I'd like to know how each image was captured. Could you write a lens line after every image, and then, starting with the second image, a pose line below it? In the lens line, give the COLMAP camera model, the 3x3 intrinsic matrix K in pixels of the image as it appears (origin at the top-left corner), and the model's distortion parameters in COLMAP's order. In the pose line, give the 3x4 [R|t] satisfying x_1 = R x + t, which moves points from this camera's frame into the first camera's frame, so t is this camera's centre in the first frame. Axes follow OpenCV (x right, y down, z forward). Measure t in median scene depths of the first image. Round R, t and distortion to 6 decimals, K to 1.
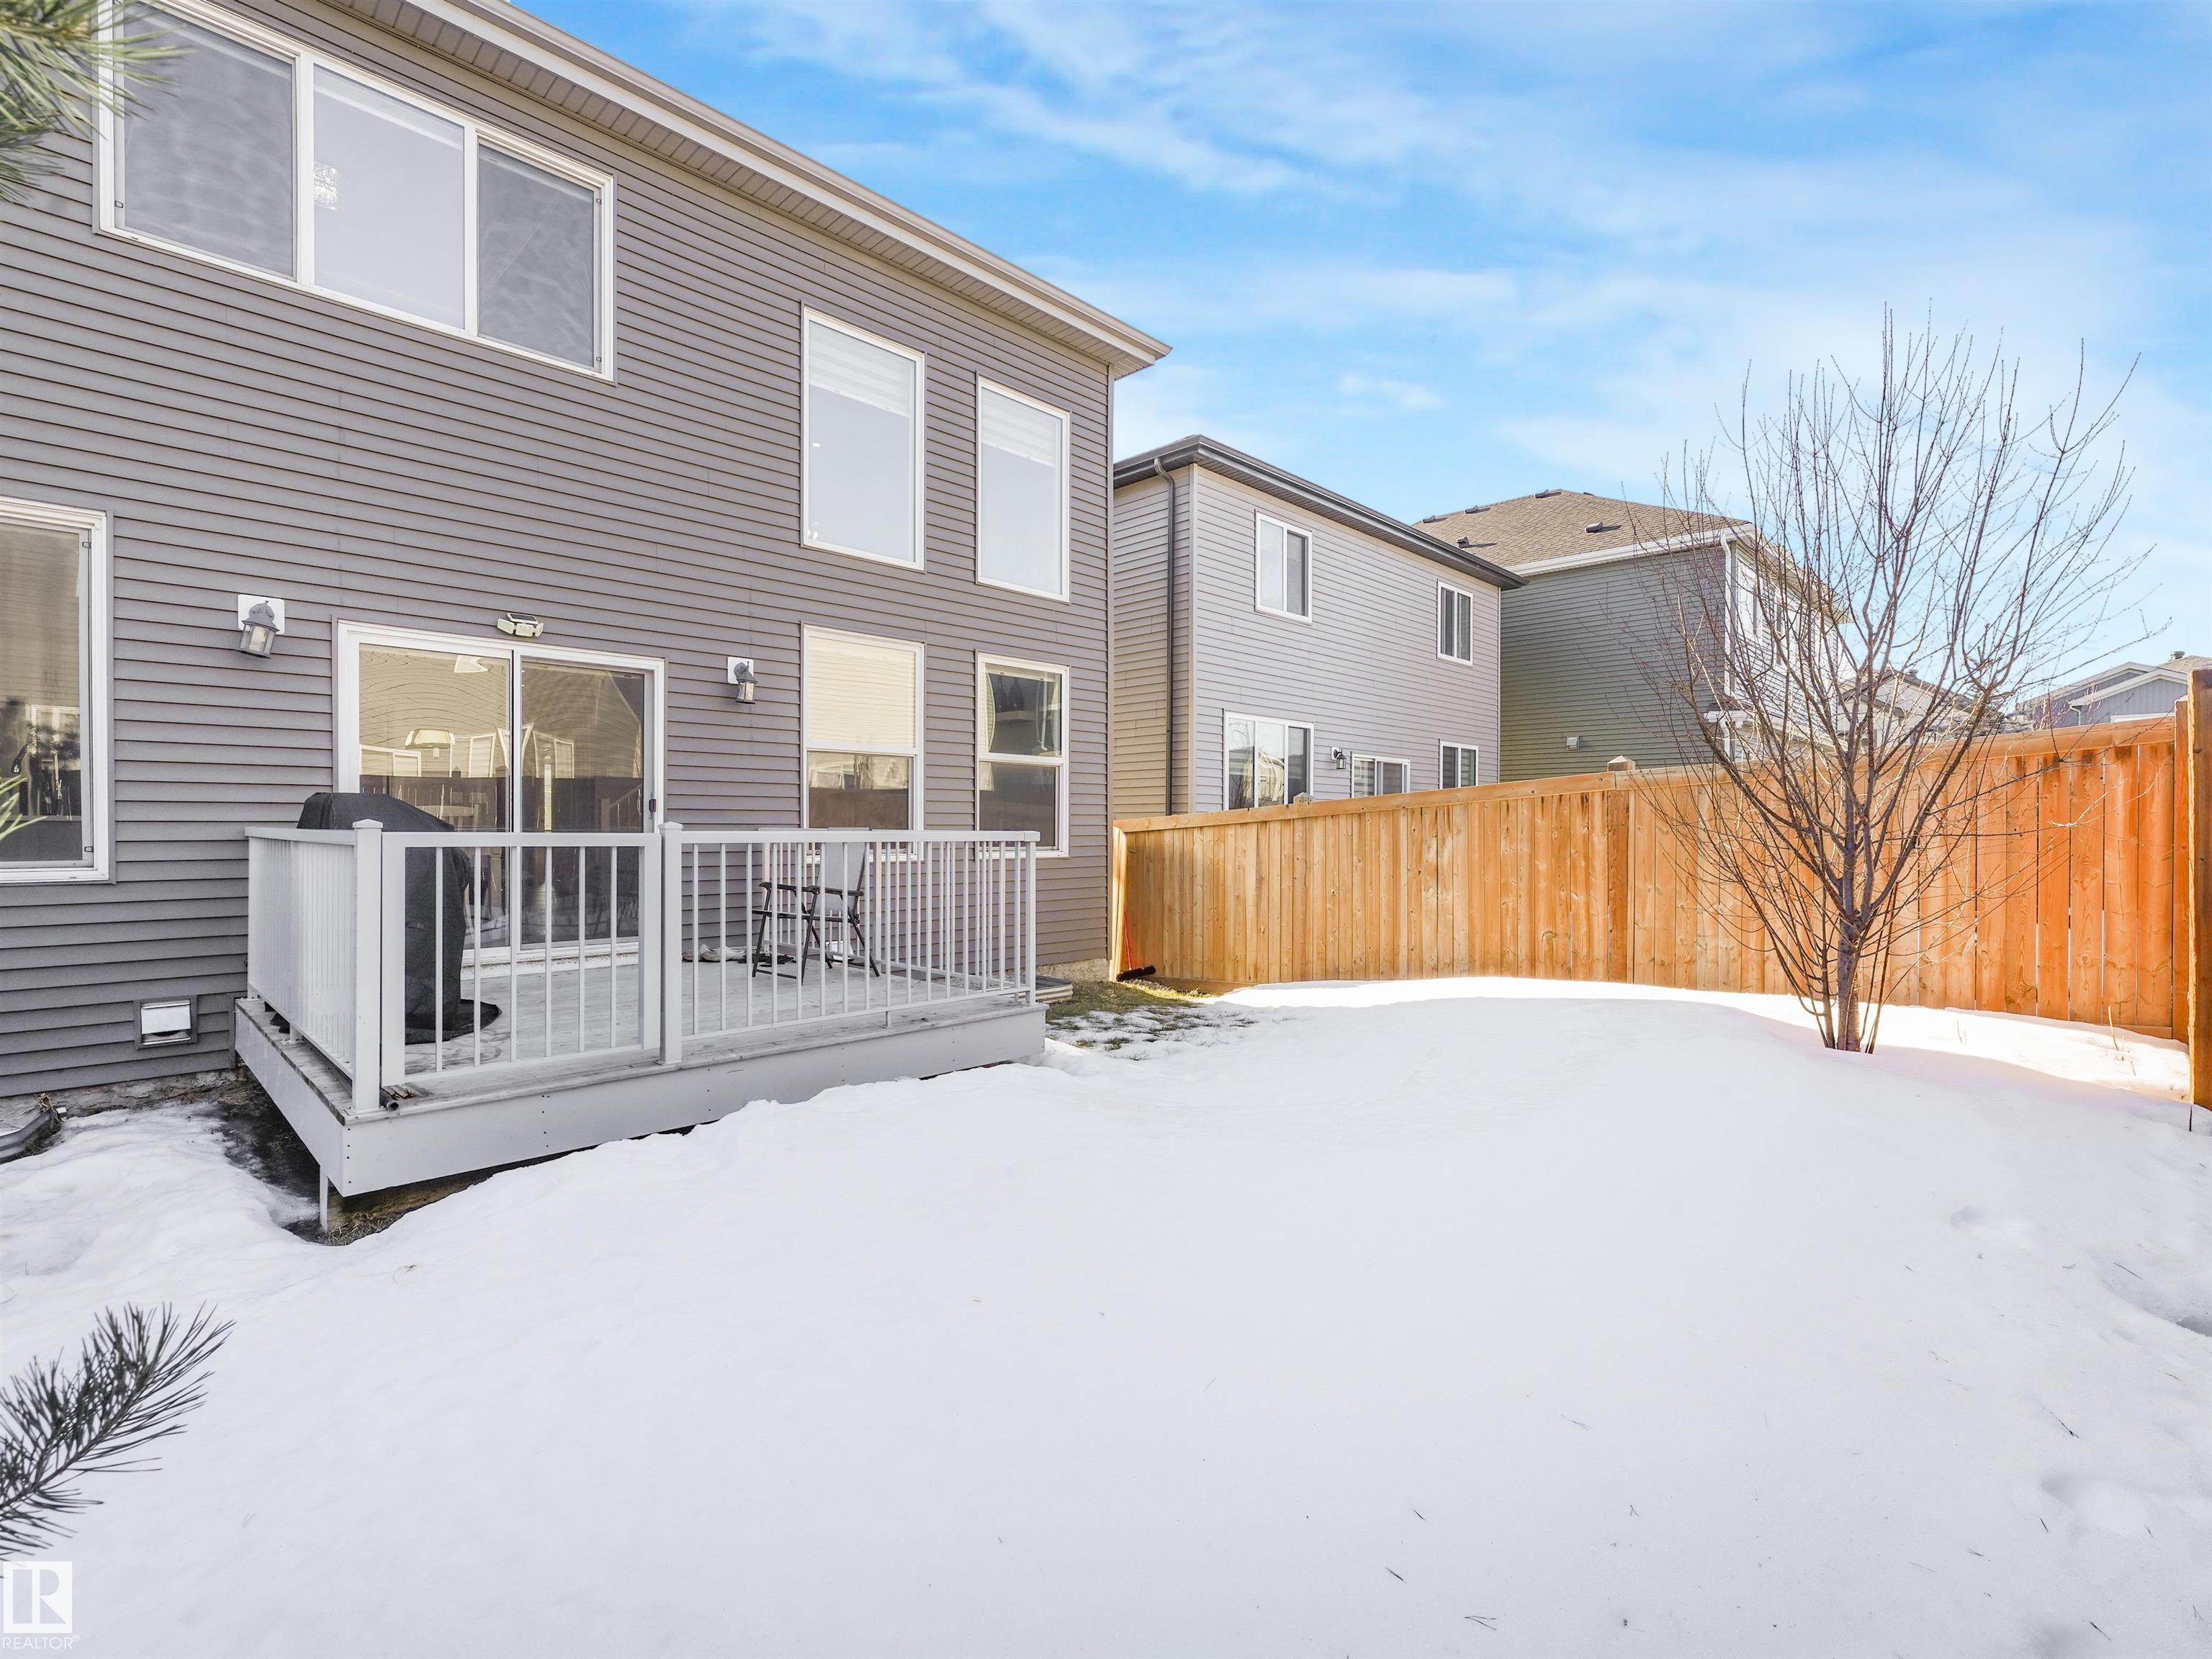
lens RADIAL K [[1038.3, 0, 1128.0], [0, 1038.3, 842.9], [0, 0, 1]] dist [-0.000120, -0.000160]
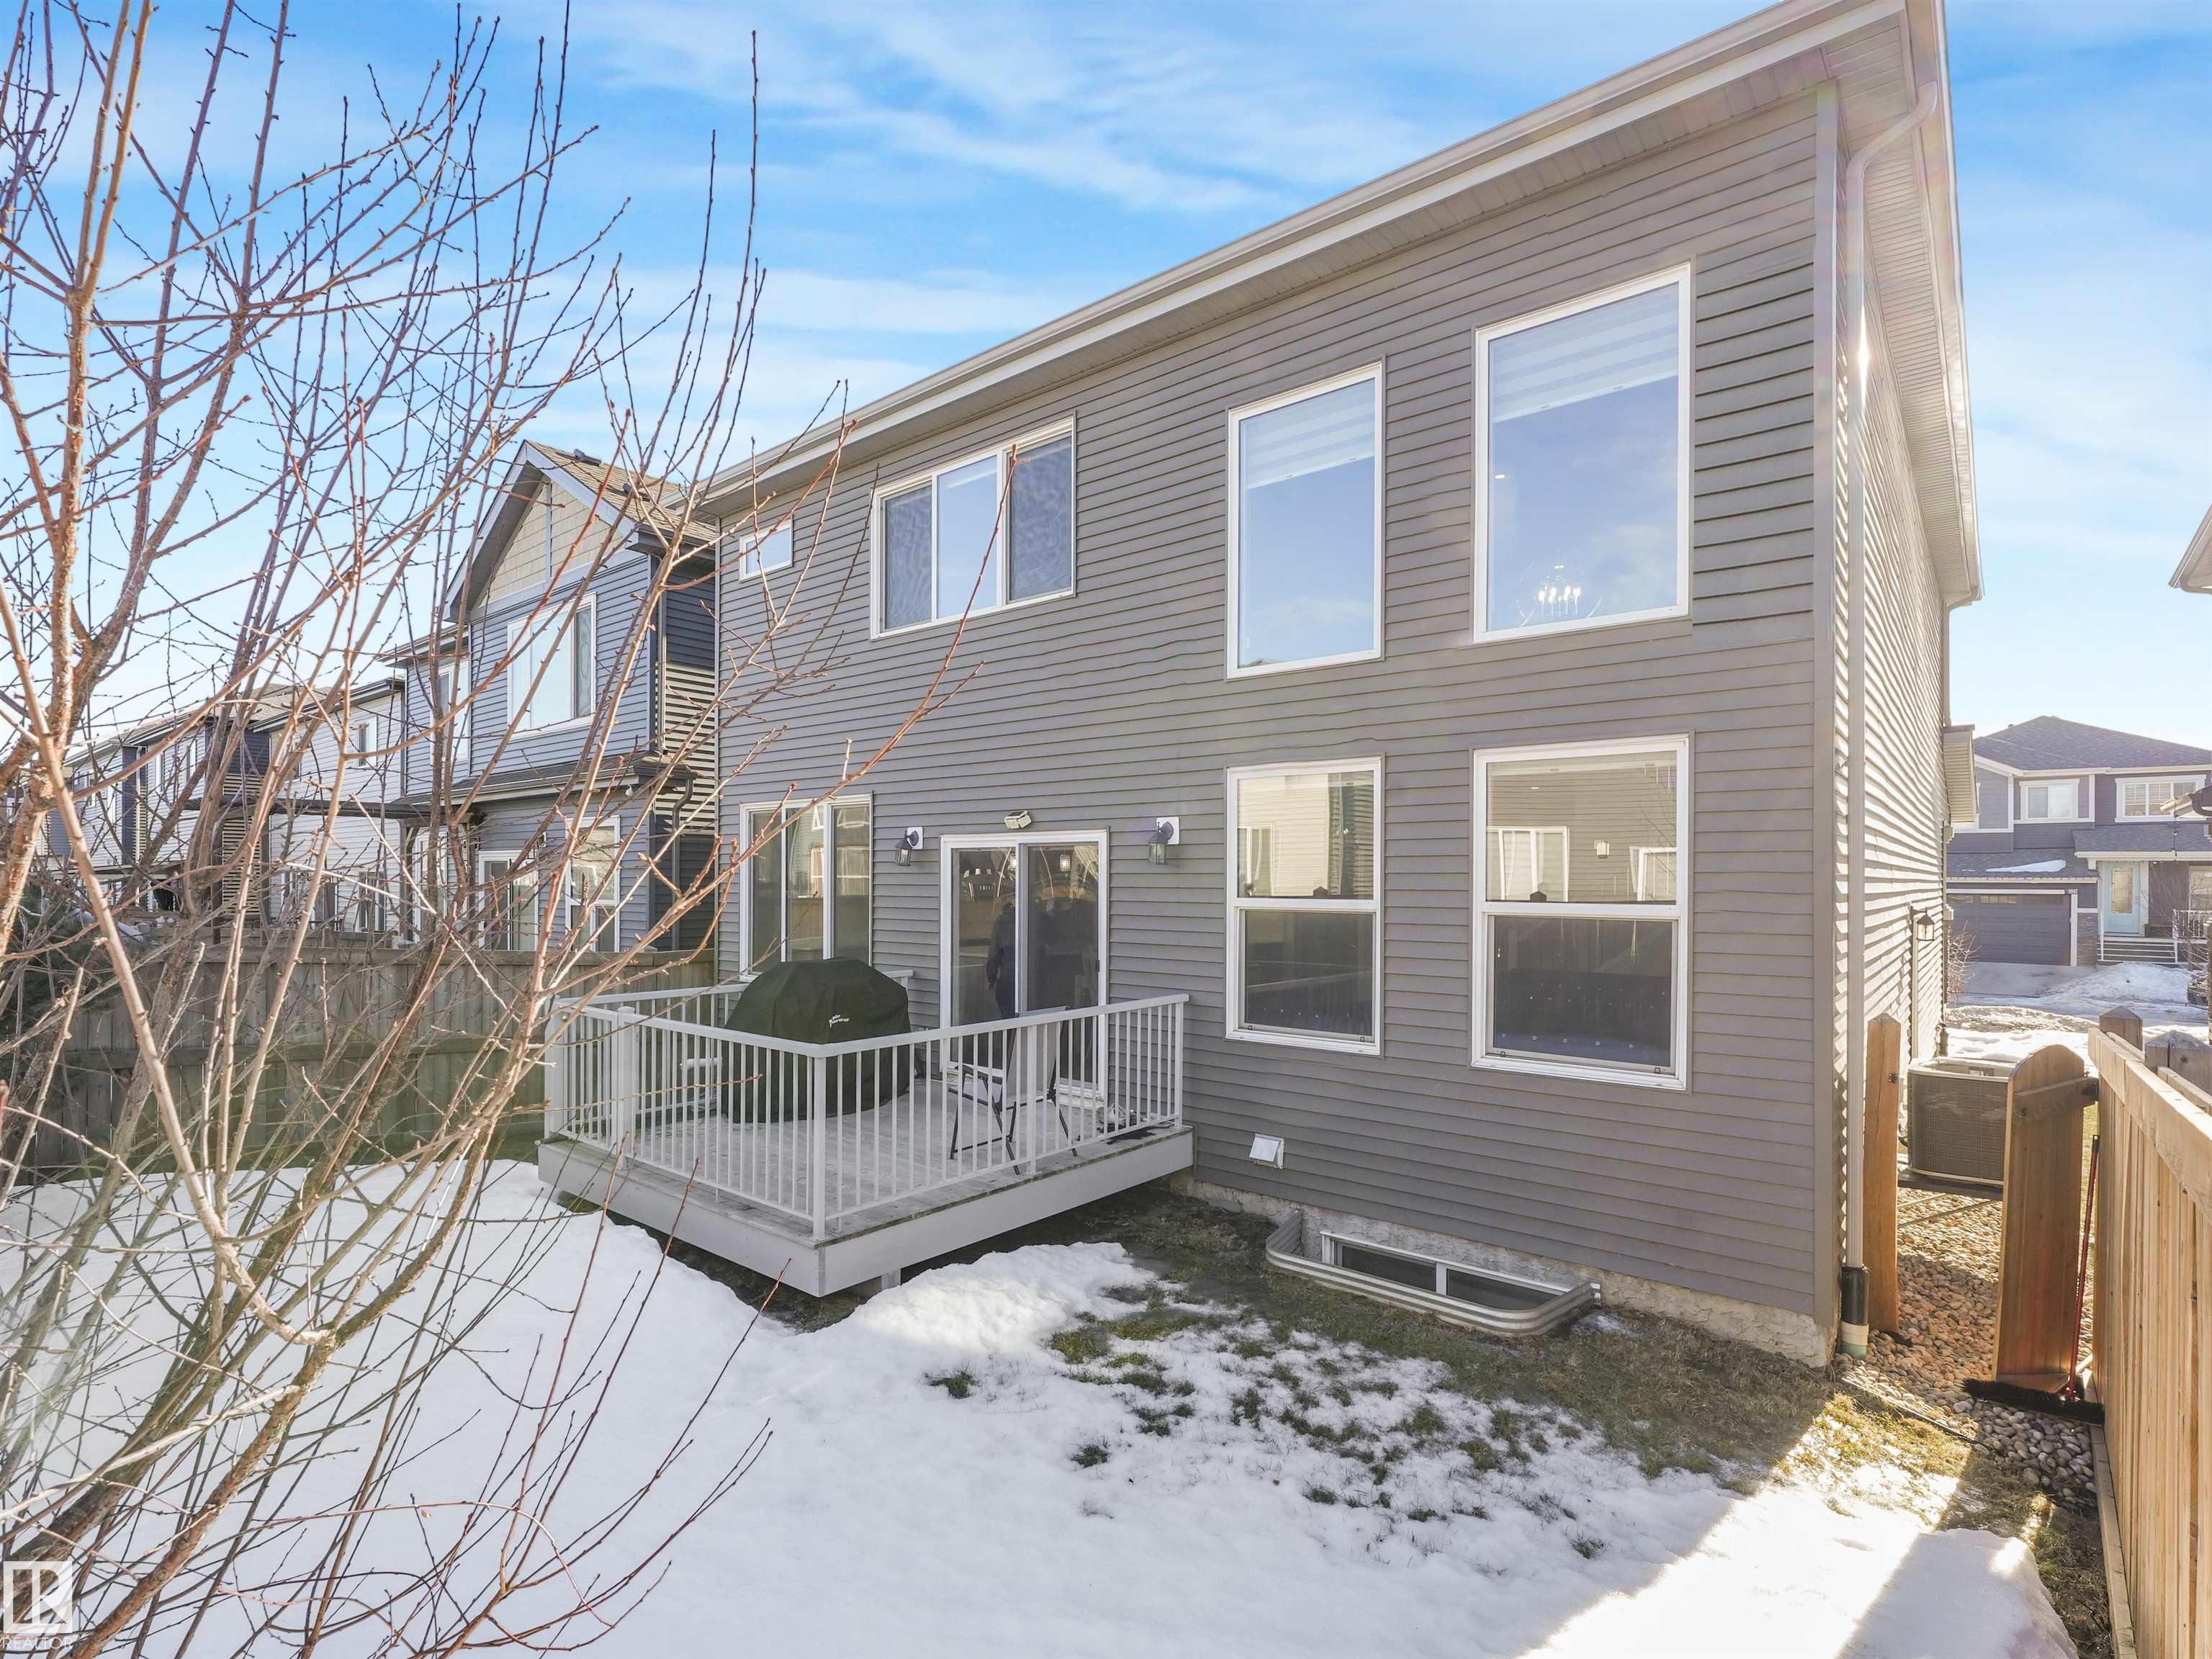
lens RADIAL K [[1081.9, 0, 1063.1], [0, 1081.9, 871.0], [0, 0, 1]] dist [0.002155, 0.000091]
pose [[0.052086, -0.006161, -0.998624, 0.481884], [-0.013202, 0.999889, -0.006857, -0.091538], [0.998555, 0.013541, 0.051999, 0.650104]]
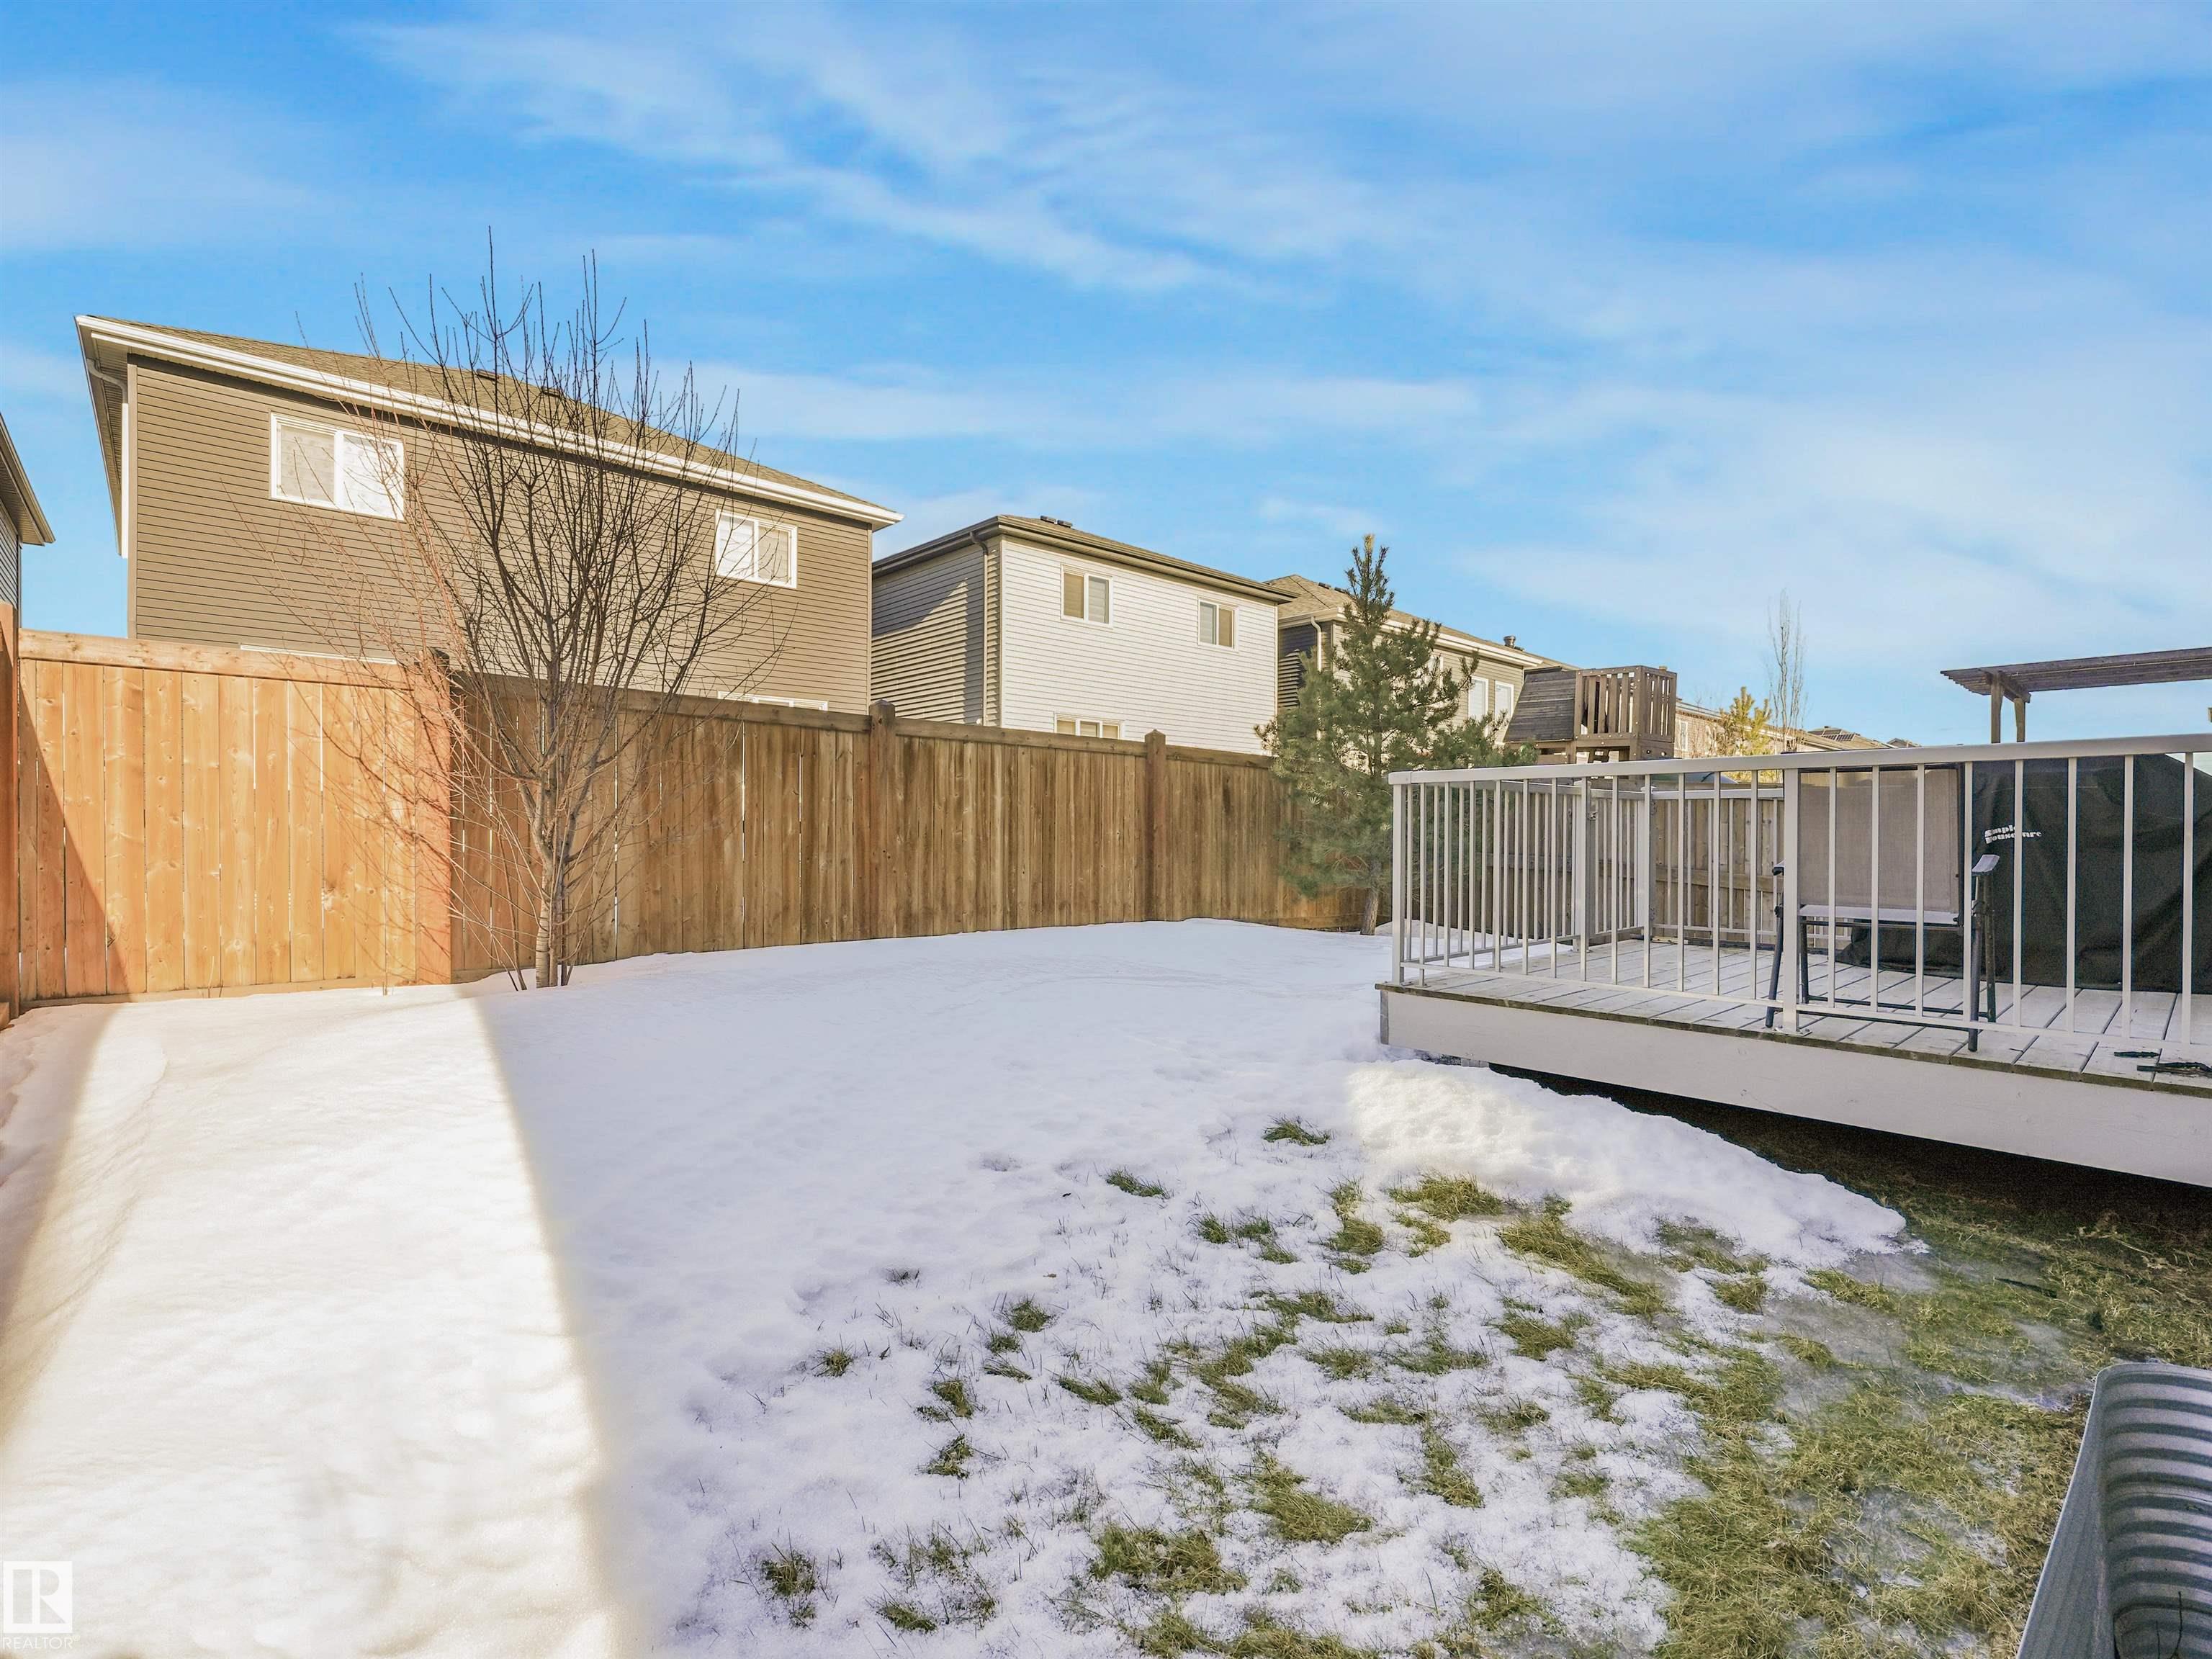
lens RADIAL K [[1038.3, 0, 1128.0], [0, 1038.3, 842.9], [0, 0, 1]] dist [-0.000120, -0.000160]
pose [[-0.998422, -0.007318, 0.055674, 0.046117], [-0.006452, 0.999856, 0.015720, 0.014420], [-0.055781, 0.015336, -0.998325, 1.023490]]
